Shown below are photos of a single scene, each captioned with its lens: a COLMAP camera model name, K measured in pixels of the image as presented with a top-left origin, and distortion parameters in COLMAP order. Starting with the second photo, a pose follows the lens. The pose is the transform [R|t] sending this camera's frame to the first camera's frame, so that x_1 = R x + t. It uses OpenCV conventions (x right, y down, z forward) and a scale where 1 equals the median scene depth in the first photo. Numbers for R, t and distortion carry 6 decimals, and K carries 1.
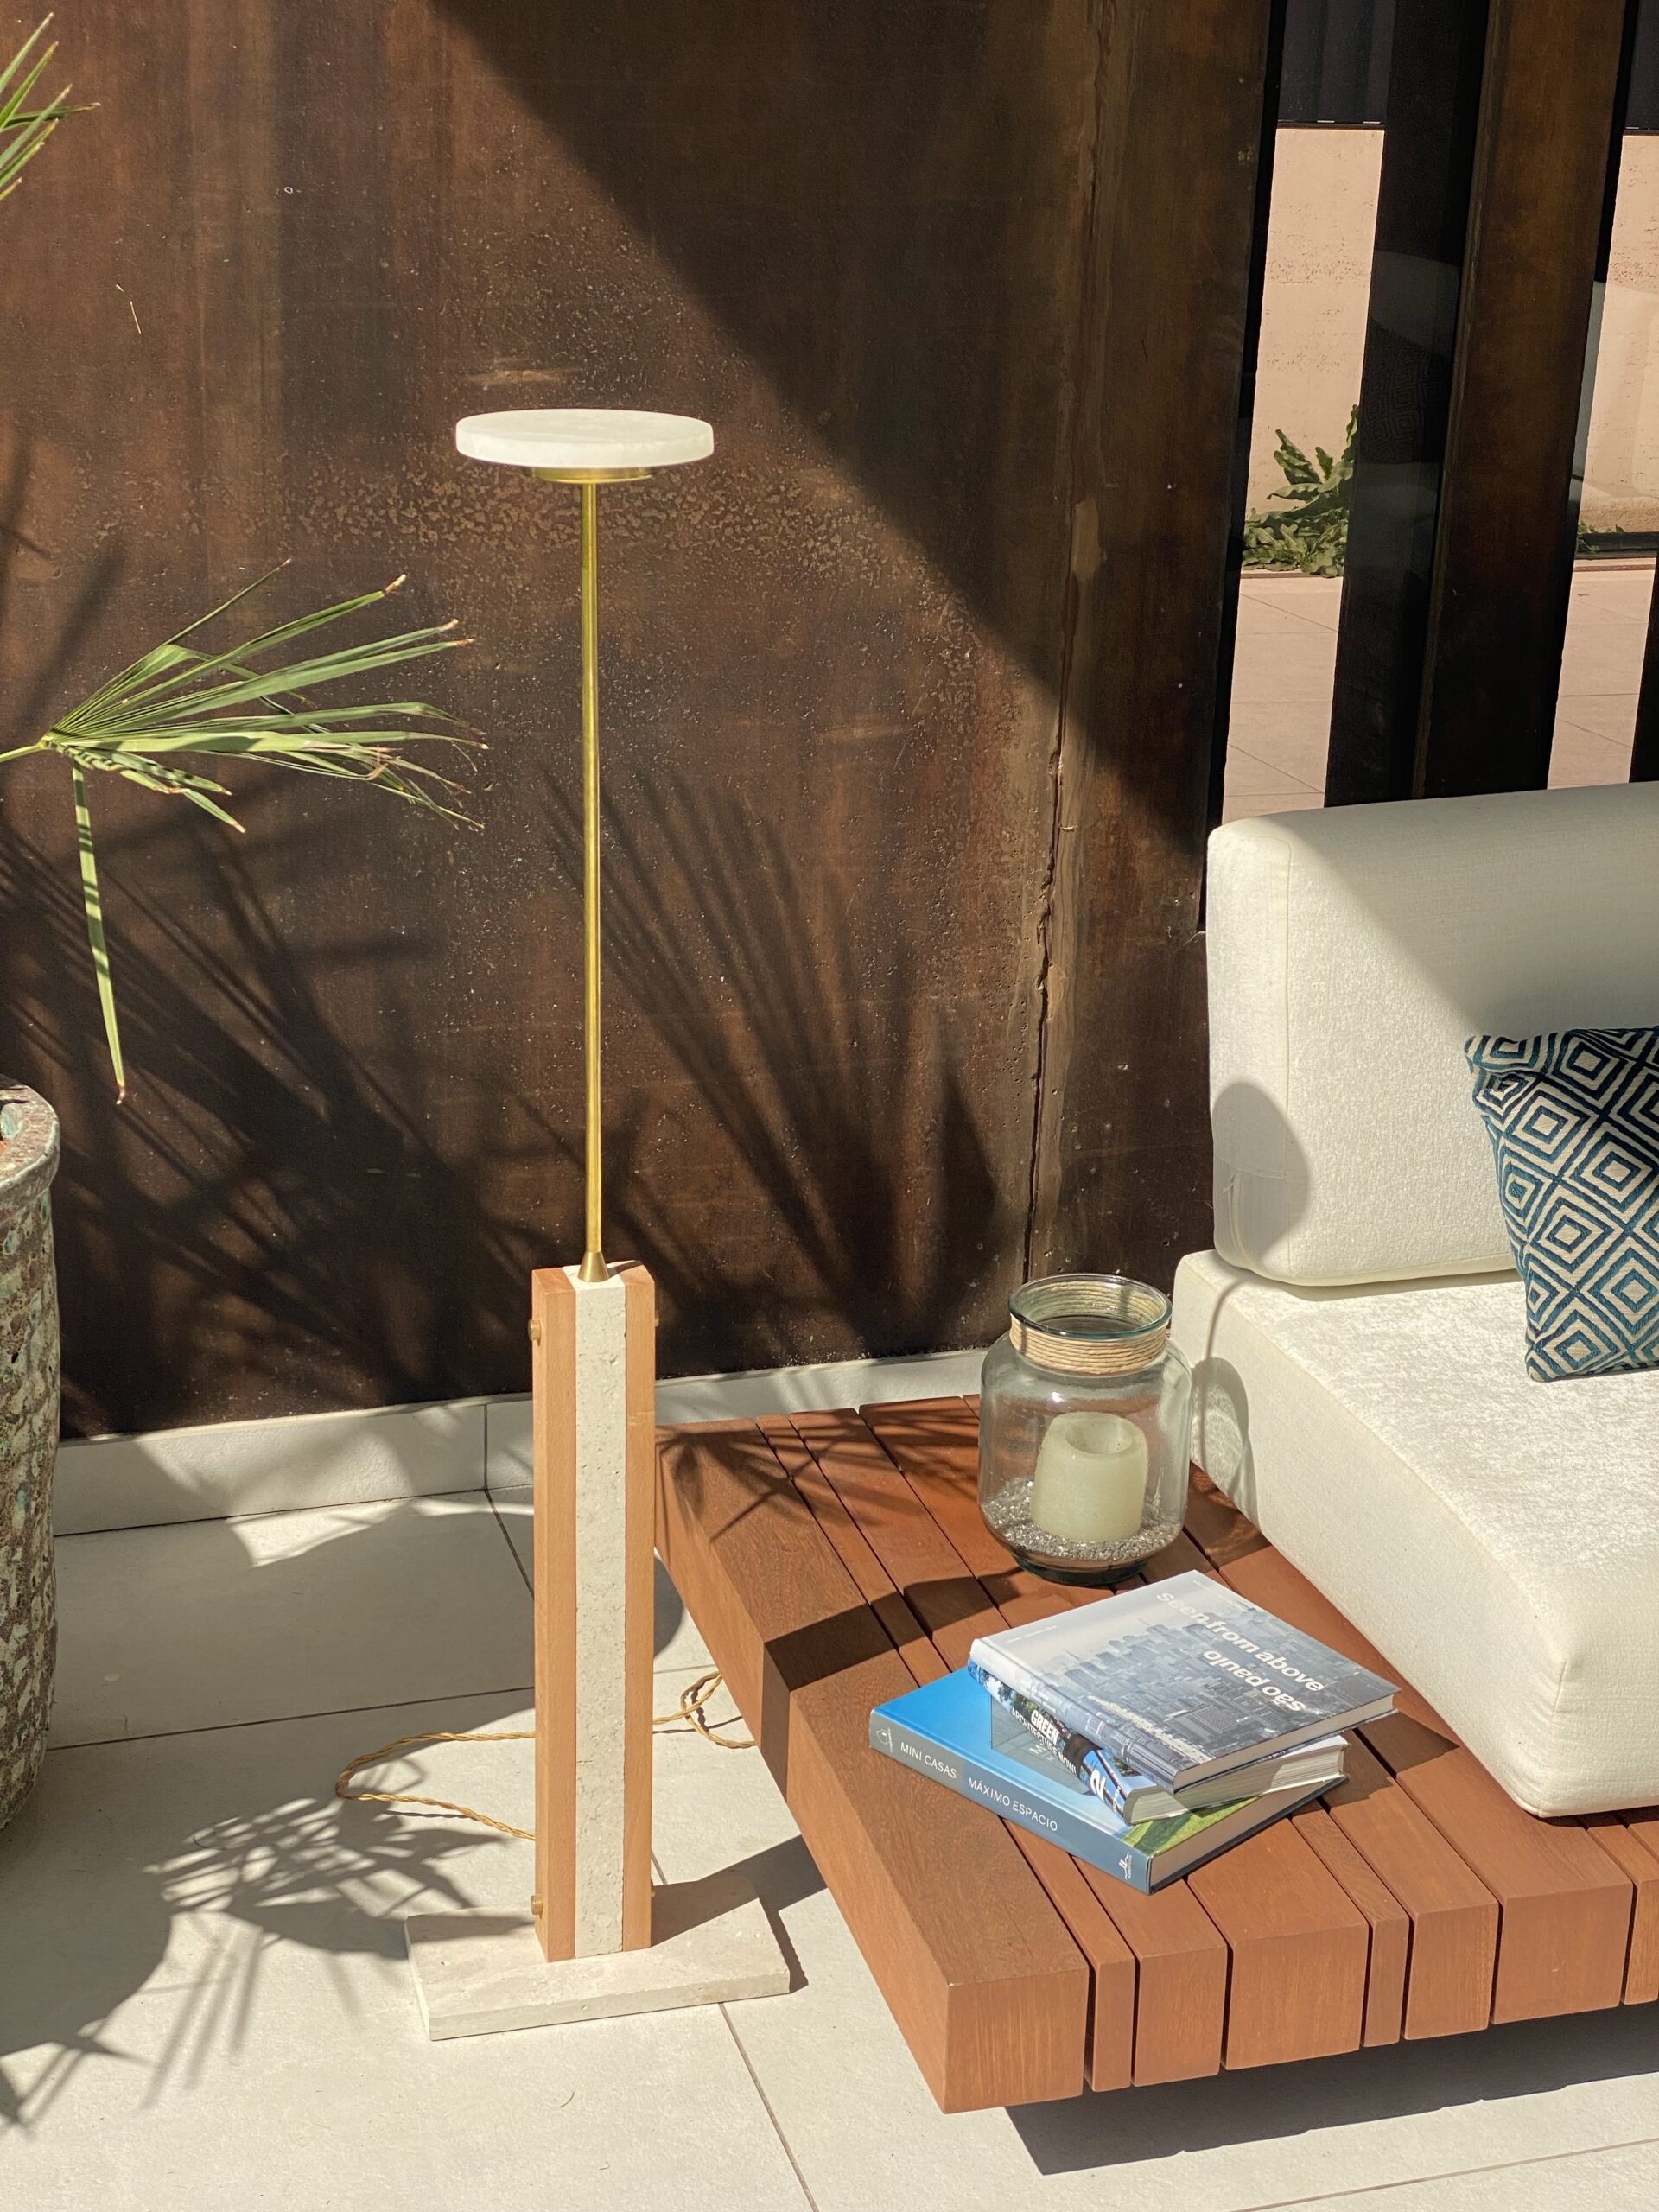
lens RADIAL K [[3292.6, 0, 828.4], [0, 3292.6, 1115.8], [0, 0, 1]] dist [0.125468, 0.000000]
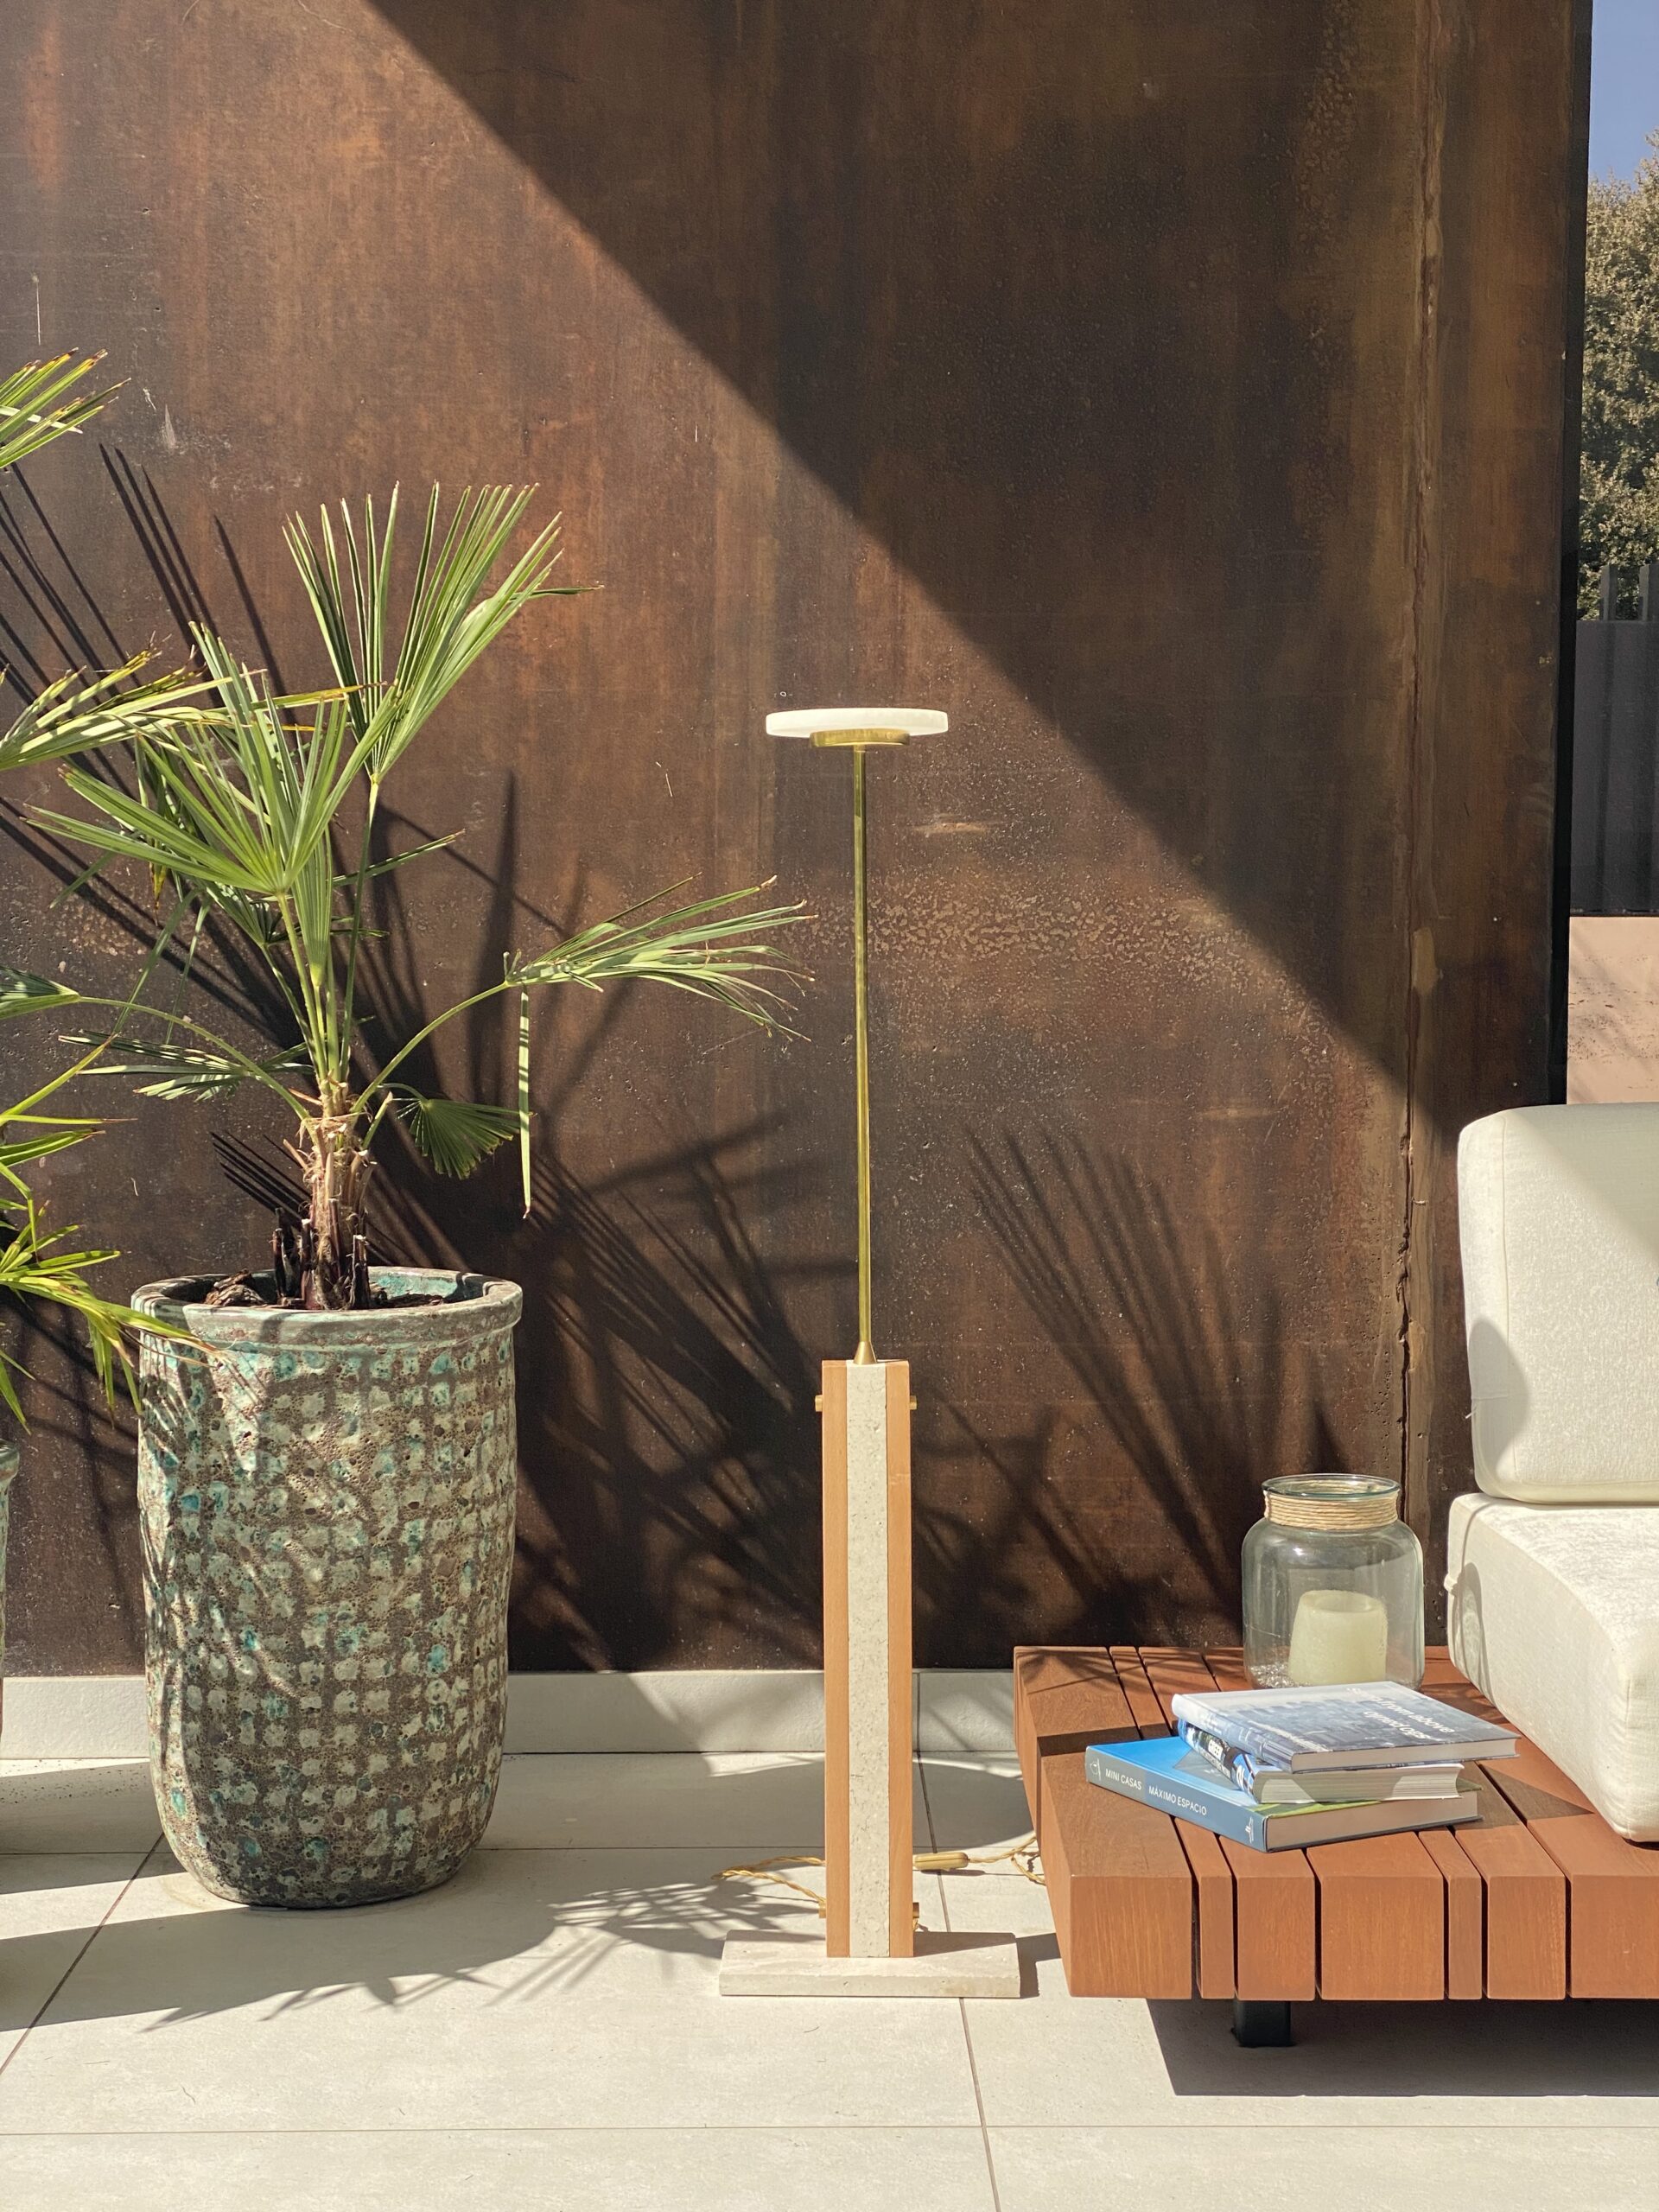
lens RADIAL K [[3292.6, 0, 827.0], [0, 3292.6, 1097.6], [0, 0, 1]] dist [0.125468, 0.000000]
pose [[0.960840, -0.015144, -0.276688, 0.218279], [-0.065786, 0.957493, -0.280856, 0.249238], [0.269180, 0.288060, 0.919001, -0.181073]]
